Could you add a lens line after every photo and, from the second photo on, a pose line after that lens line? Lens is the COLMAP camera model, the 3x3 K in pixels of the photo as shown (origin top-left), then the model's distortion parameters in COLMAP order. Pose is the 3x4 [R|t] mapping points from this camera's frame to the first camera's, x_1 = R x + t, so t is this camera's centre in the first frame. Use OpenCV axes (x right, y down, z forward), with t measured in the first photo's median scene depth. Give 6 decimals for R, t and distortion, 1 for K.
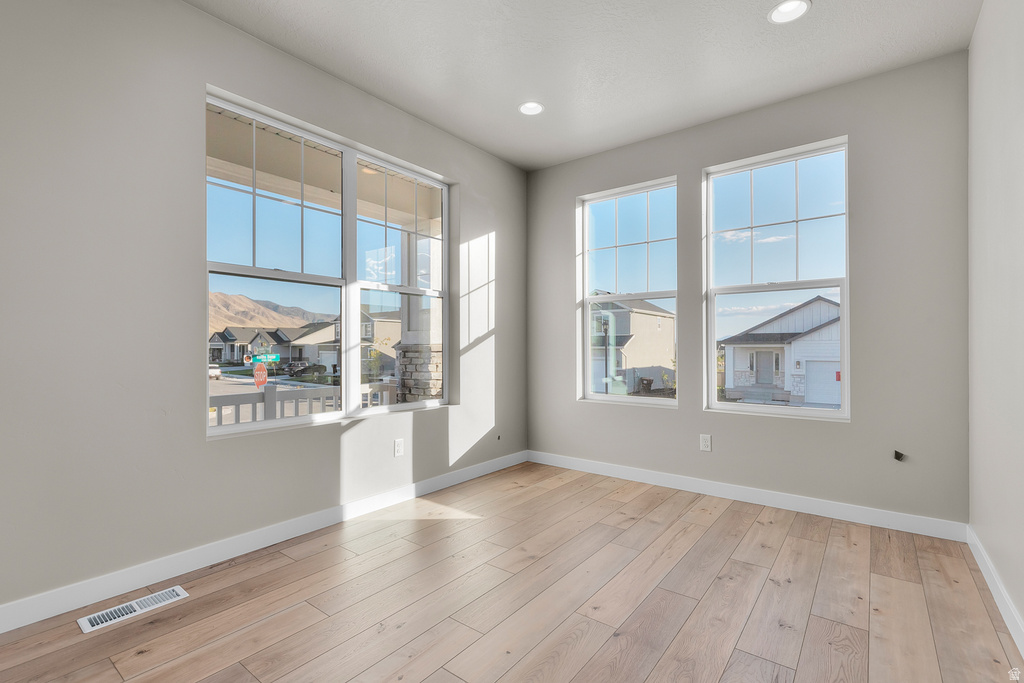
lens RADIAL K [[467.0, 0, 508.8], [0, 467.0, 339.7], [0, 0, 1]] dist [0.006249, 0.000226]
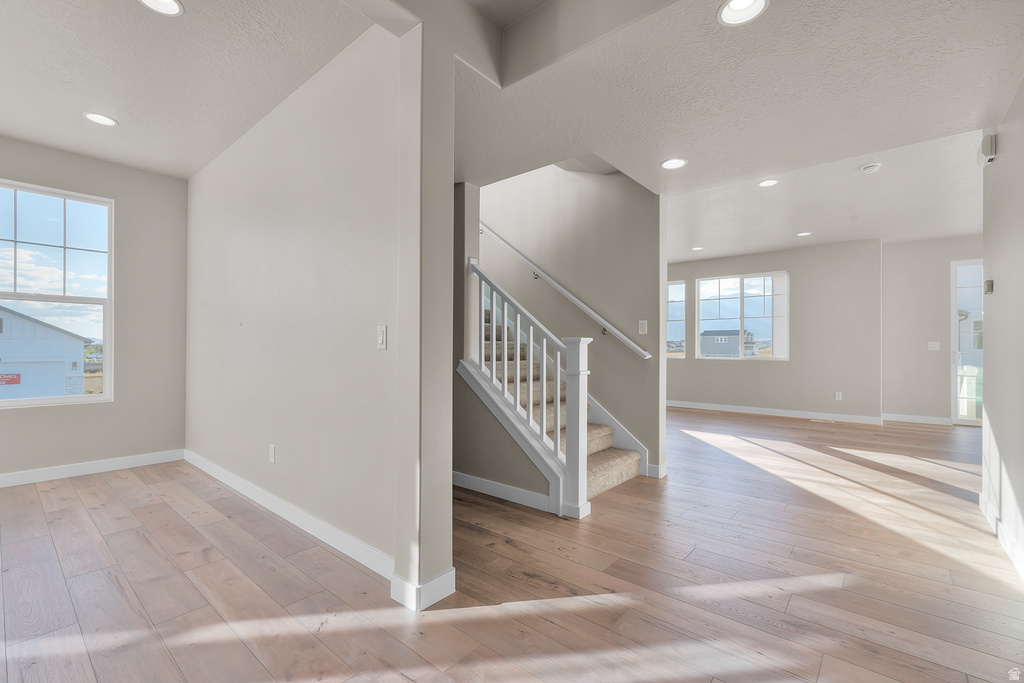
lens RADIAL K [[445.1, 0, 518.9], [0, 445.1, 343.3], [0, 0, 1]] dist [0.019437, 0.000042]
pose [[0.036325, 0.009907, 0.999291, -0.760274], [-0.013165, 0.999869, -0.009434, -0.005800], [-0.999253, -0.012813, 0.036451, -0.354550]]
